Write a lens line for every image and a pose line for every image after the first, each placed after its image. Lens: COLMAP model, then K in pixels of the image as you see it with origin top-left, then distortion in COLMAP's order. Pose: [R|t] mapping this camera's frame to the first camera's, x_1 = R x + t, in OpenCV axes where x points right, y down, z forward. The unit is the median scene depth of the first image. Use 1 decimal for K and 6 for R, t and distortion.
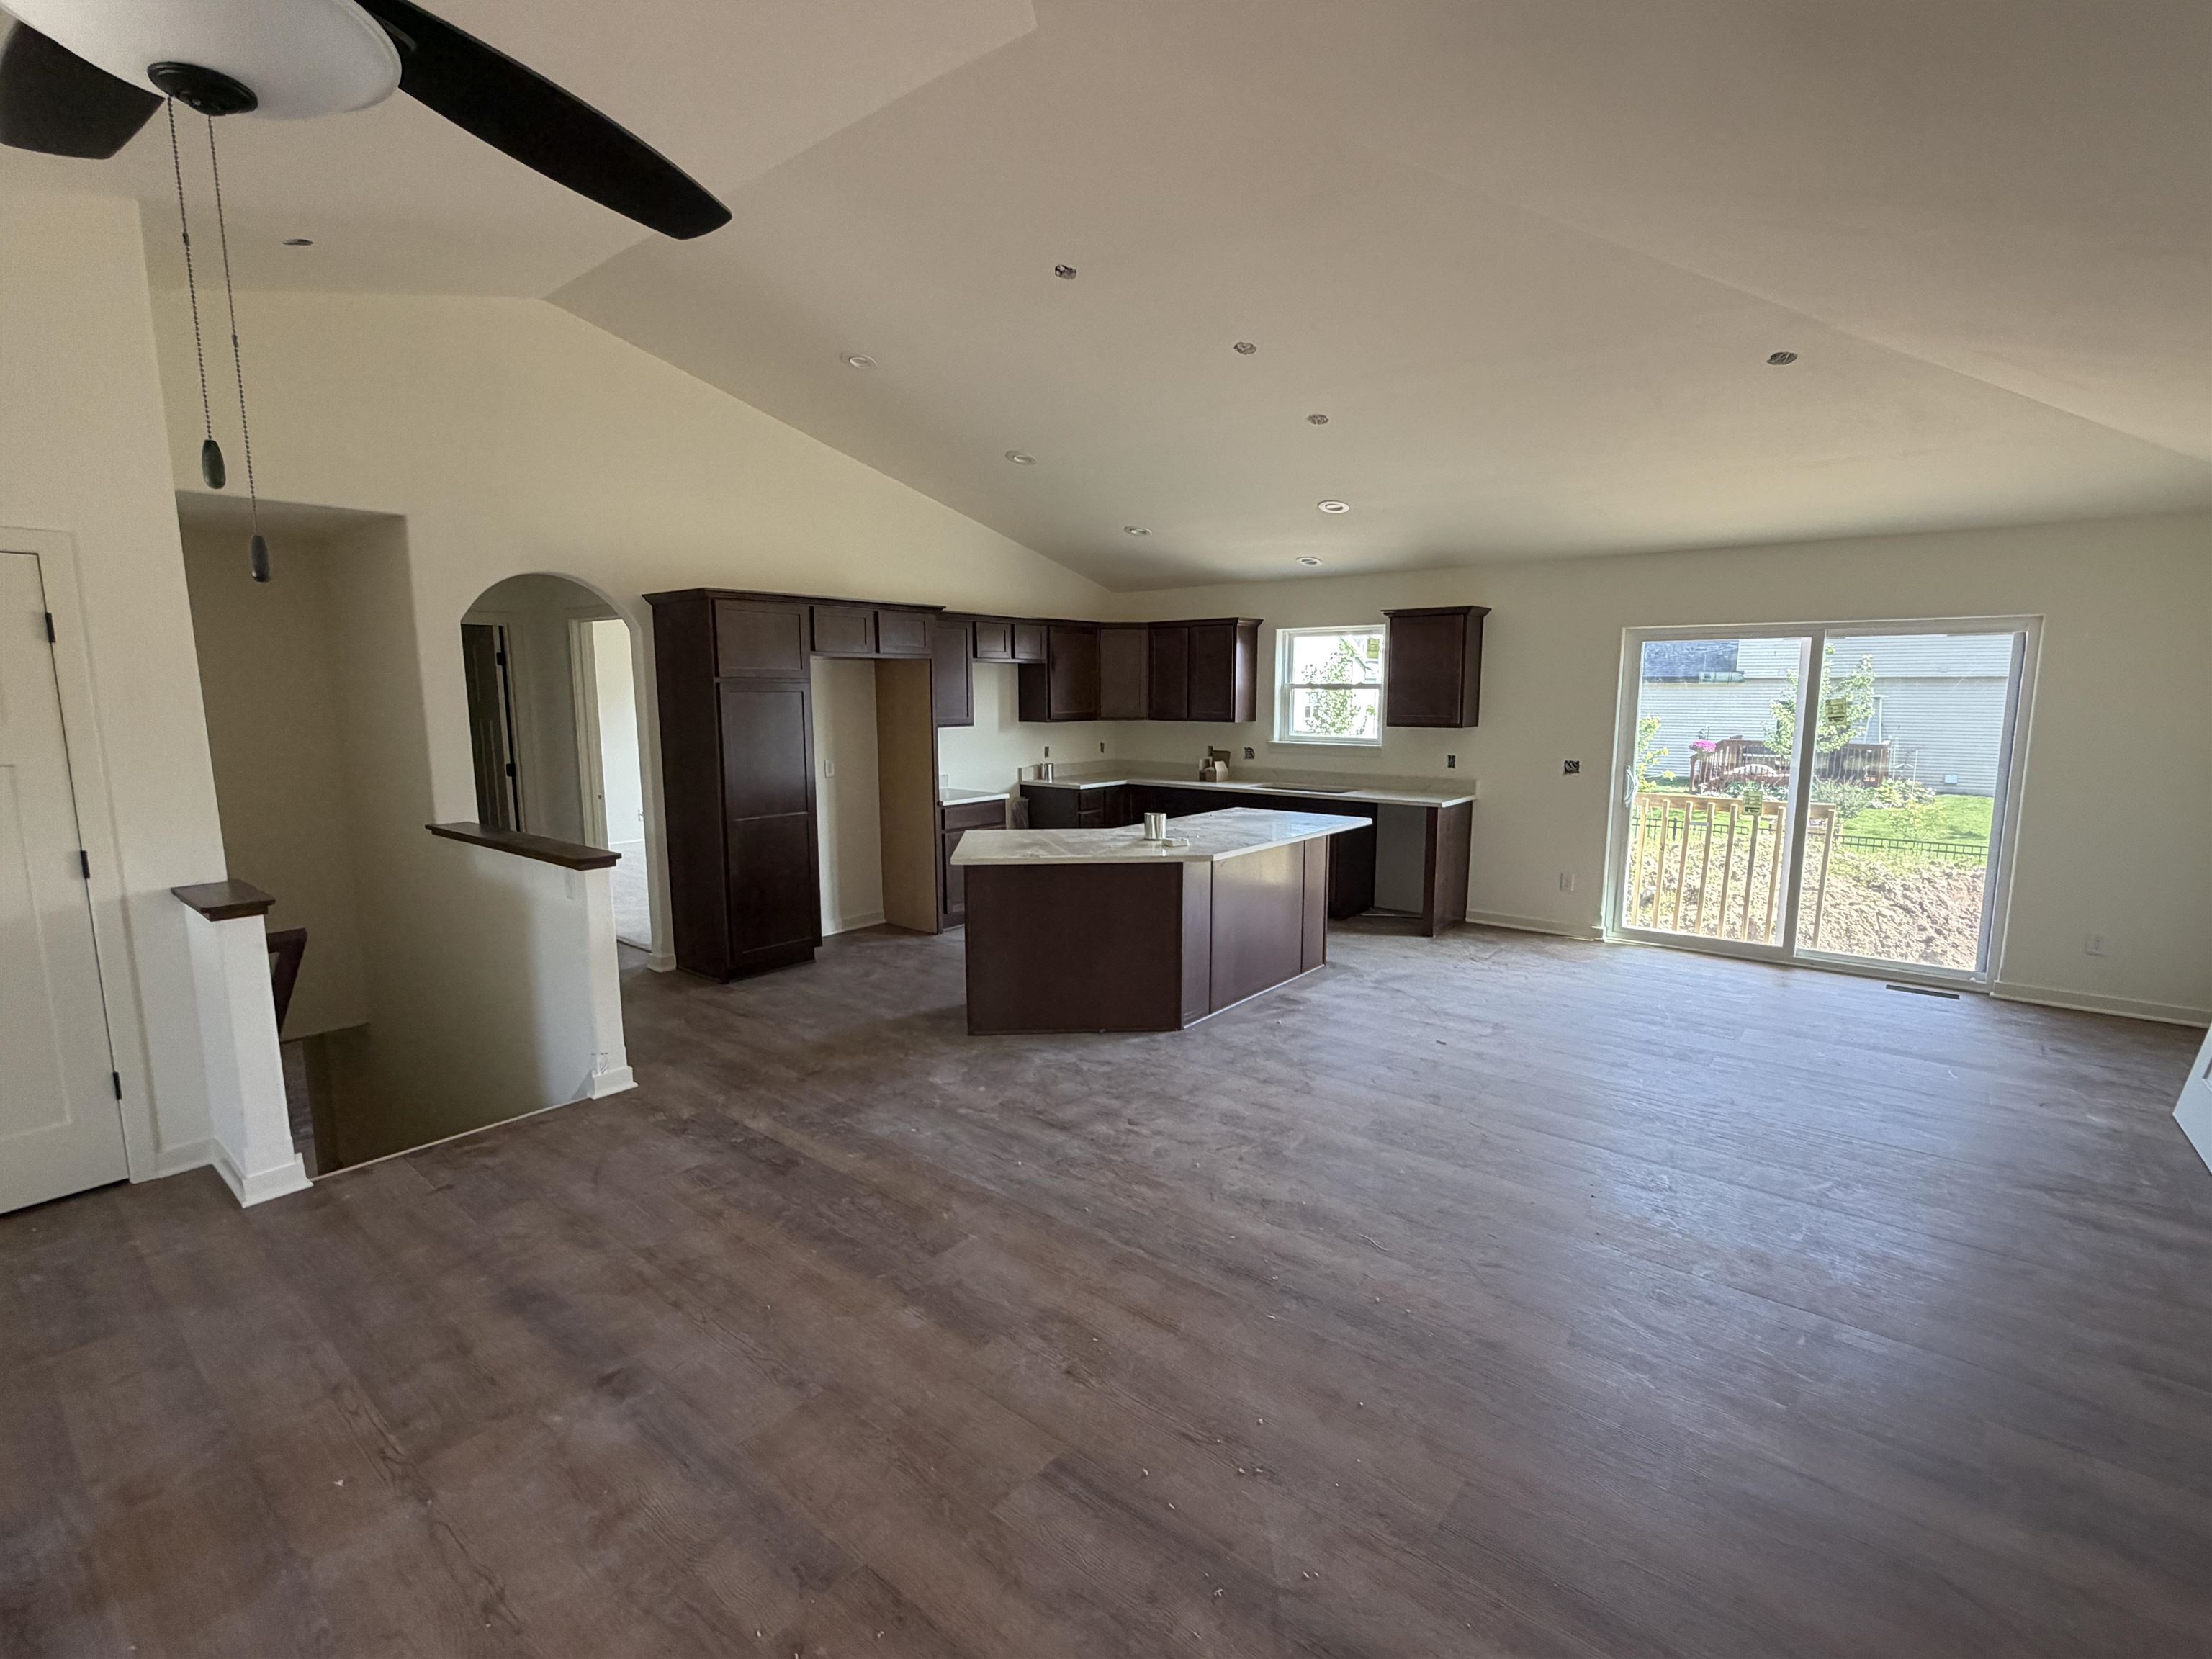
lens RADIAL K [[1021.0, 0, 1108.5], [0, 1021.0, 832.7], [0, 0, 1]] dist [0.002242, -0.000280]
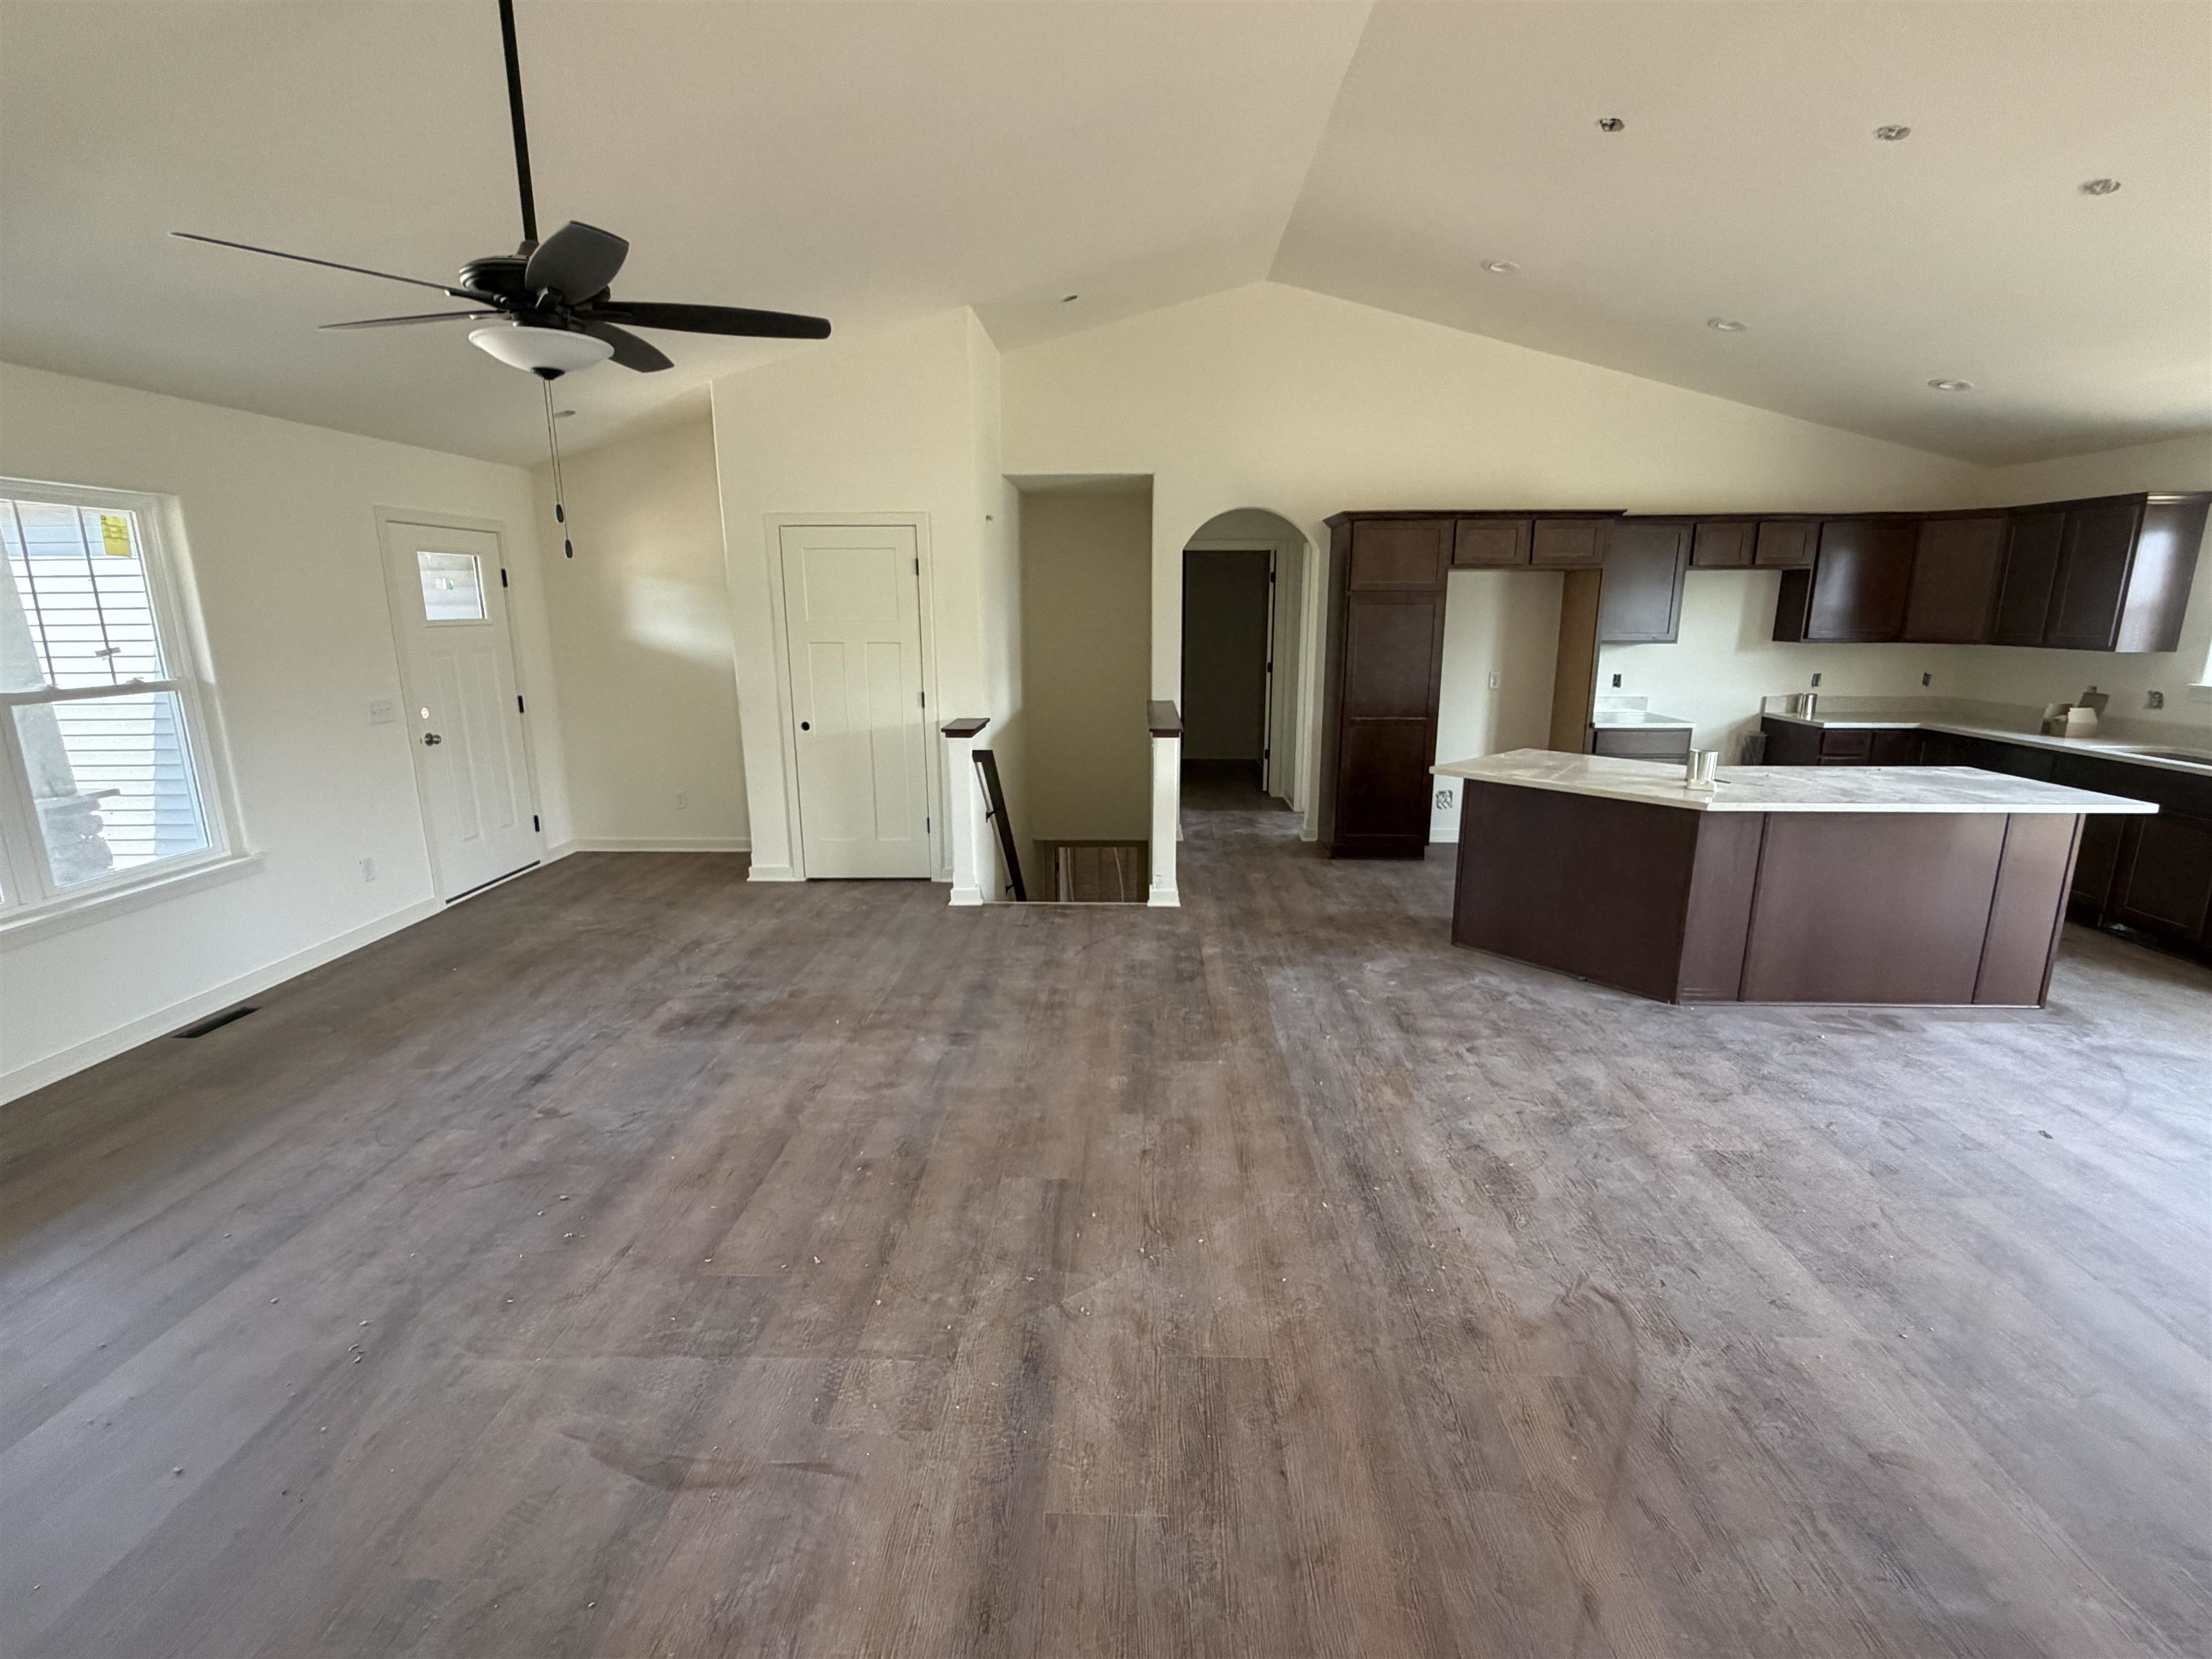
lens RADIAL K [[1021.0, 0, 1105.1], [0, 1021.0, 835.2], [0, 0, 1]] dist [0.002242, -0.000280]
pose [[0.607804, 0.177562, -0.773981, 0.498166], [-0.110790, 0.984109, 0.138766, -0.015586], [0.786321, 0.001407, 0.617817, 0.107422]]
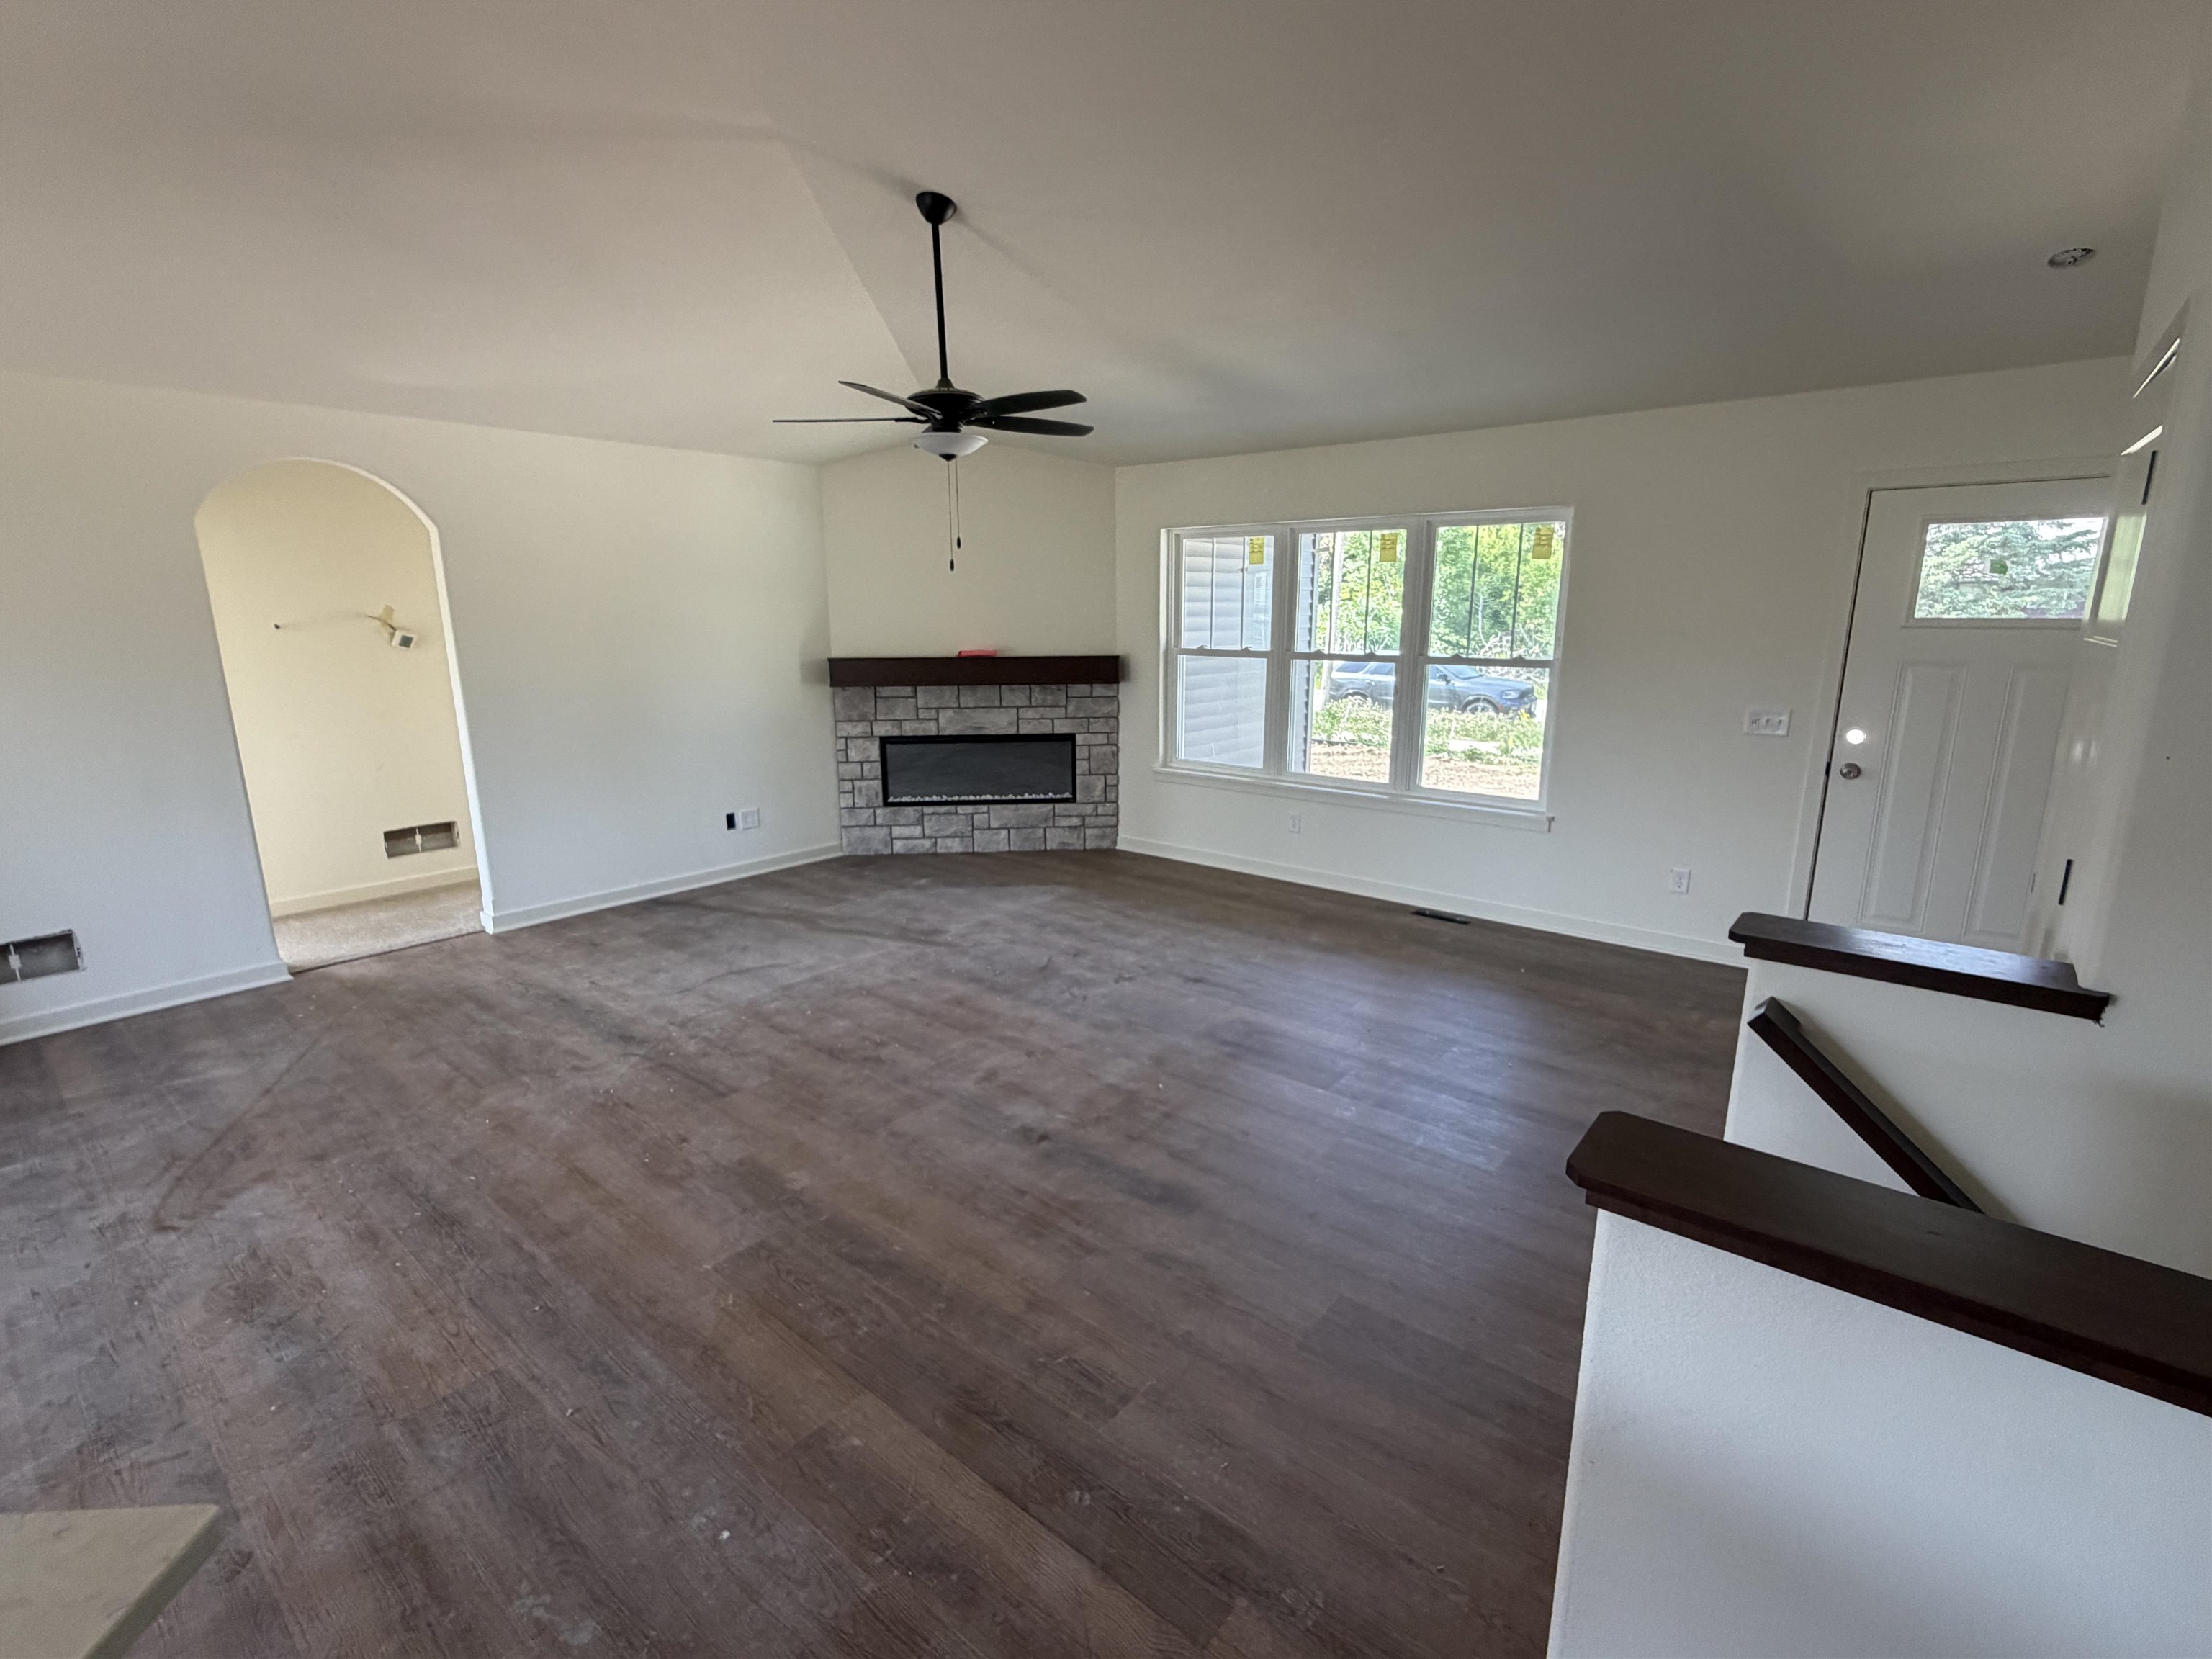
lens RADIAL K [[1021.0, 0, 1108.6], [0, 1021.0, 832.7], [0, 0, 1]] dist [0.002242, -0.000280]
pose [[-0.999969, 0.004787, 0.006291, -0.344749], [0.006707, 0.934975, 0.354650, -0.168508], [-0.004184, 0.354681, -0.934978, 1.222268]]
